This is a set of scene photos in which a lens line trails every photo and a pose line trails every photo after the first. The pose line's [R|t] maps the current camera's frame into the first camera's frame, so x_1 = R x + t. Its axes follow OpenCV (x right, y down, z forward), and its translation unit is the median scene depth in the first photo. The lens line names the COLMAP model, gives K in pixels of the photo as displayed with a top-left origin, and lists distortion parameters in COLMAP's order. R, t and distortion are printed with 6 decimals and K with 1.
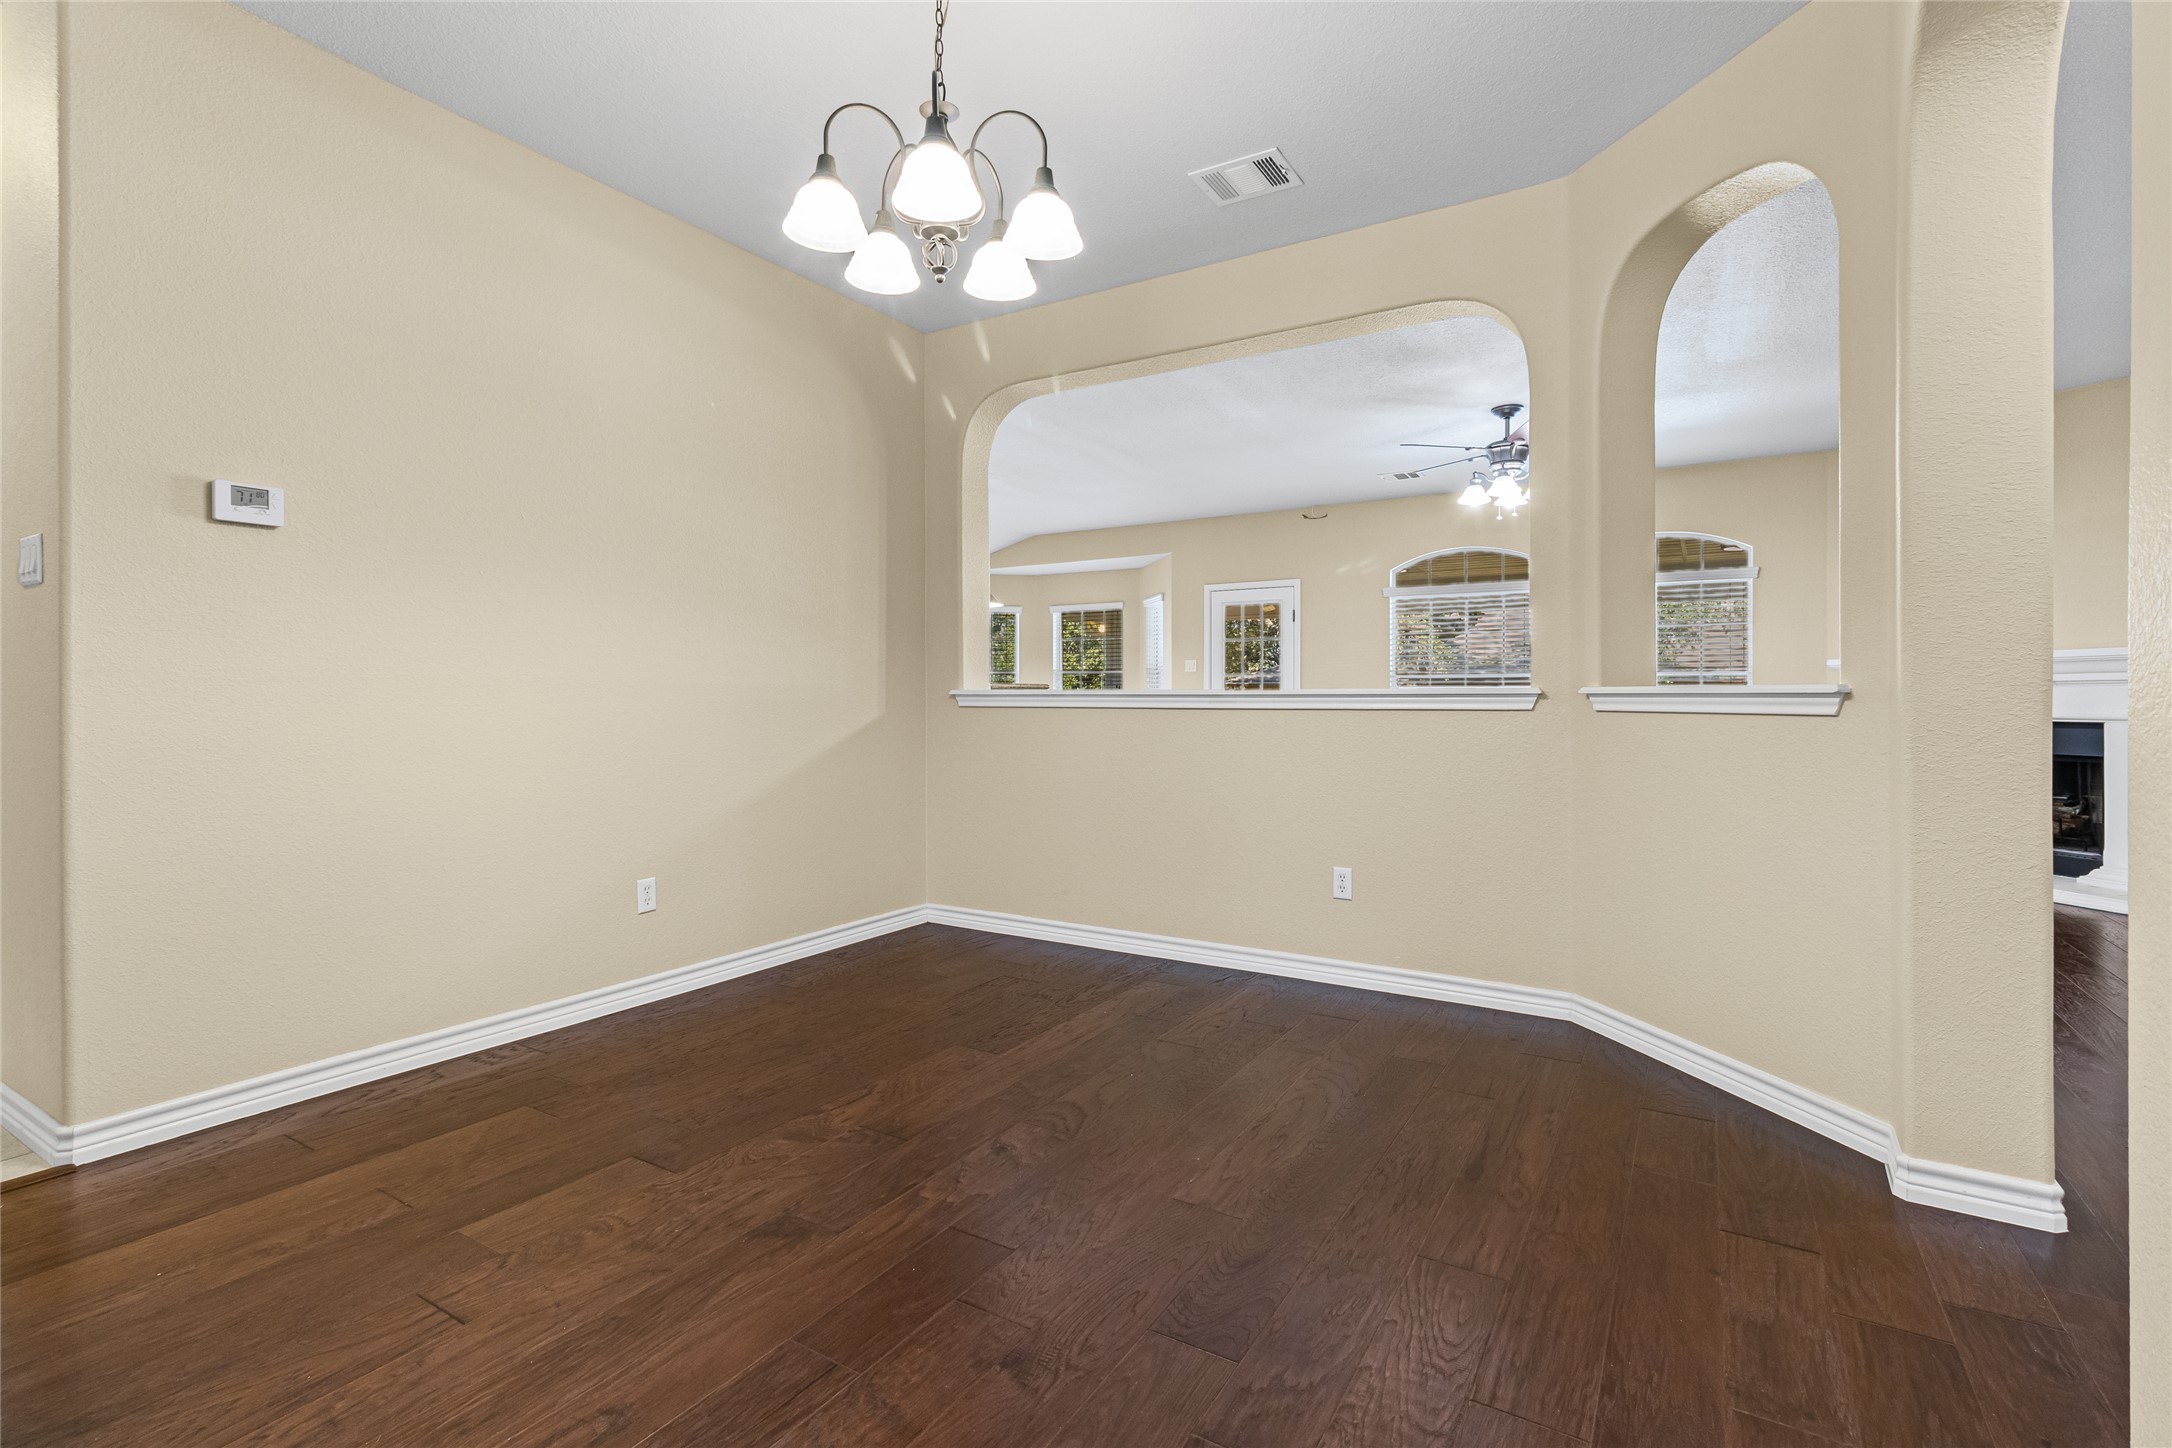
lens RADIAL K [[999.6, 0, 1081.2], [0, 999.6, 705.8], [0, 0, 1]] dist [-0.001365, 0.000295]
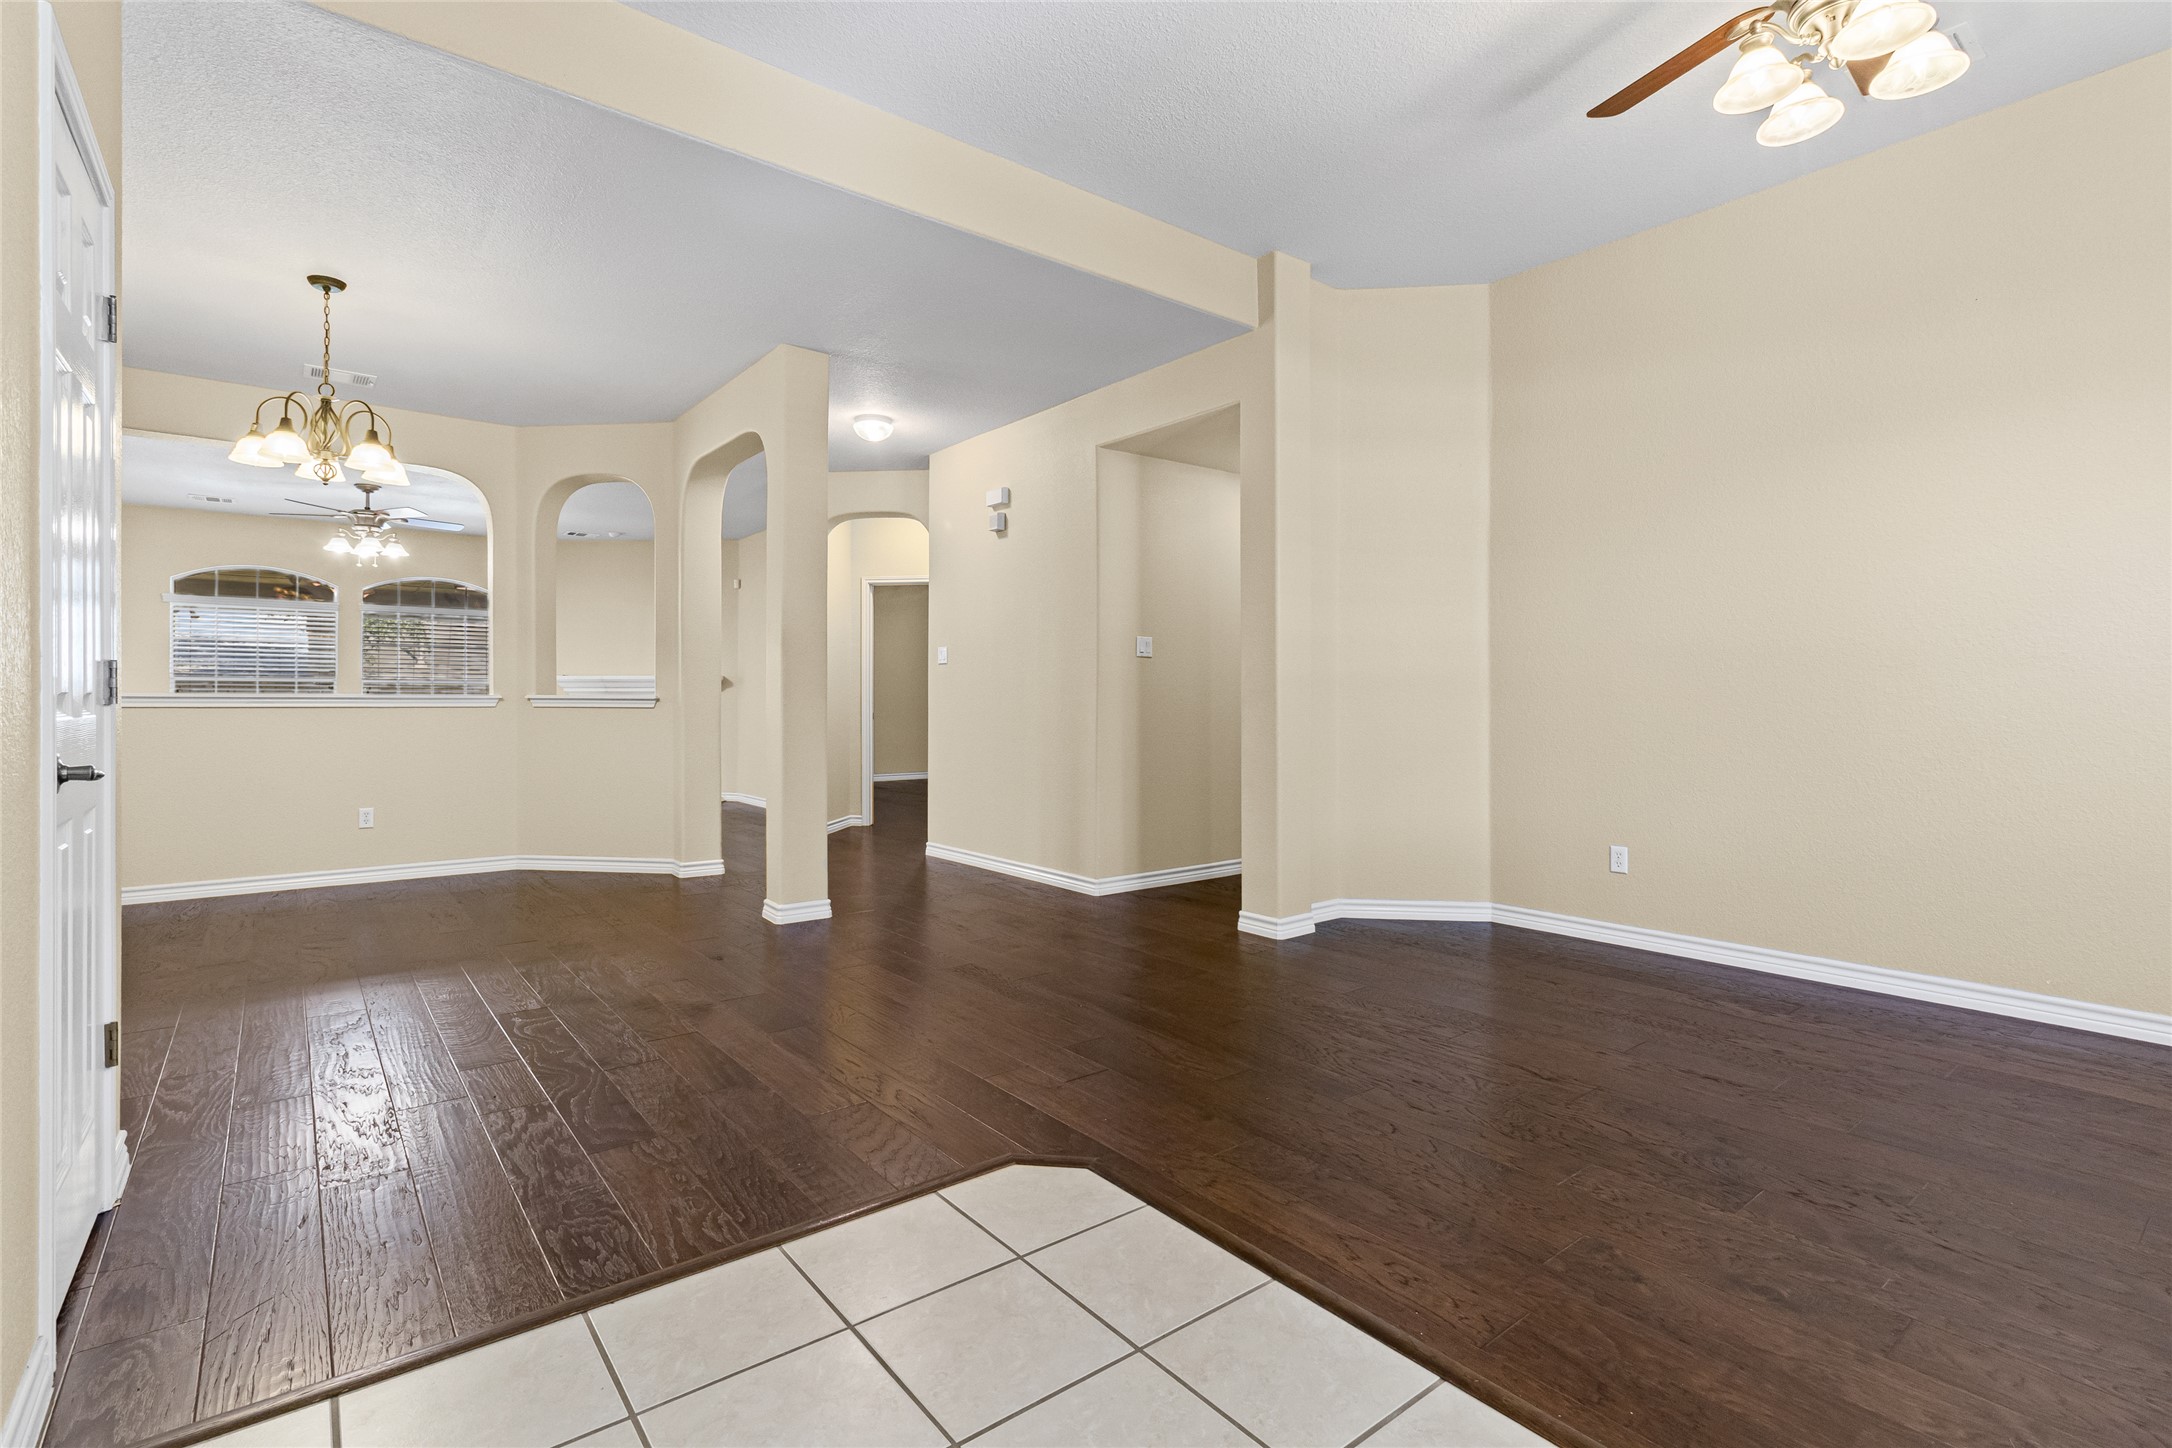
lens RADIAL K [[999.6, 0, 1081.2], [0, 999.6, 705.8], [0, 0, 1]] dist [-0.001365, 0.000295]
pose [[0.356467, 0.002958, 0.934303, -0.802521], [0.005841, 0.999968, -0.005395, 0.016949], [-0.934290, 0.007380, 0.356439, -0.603958]]
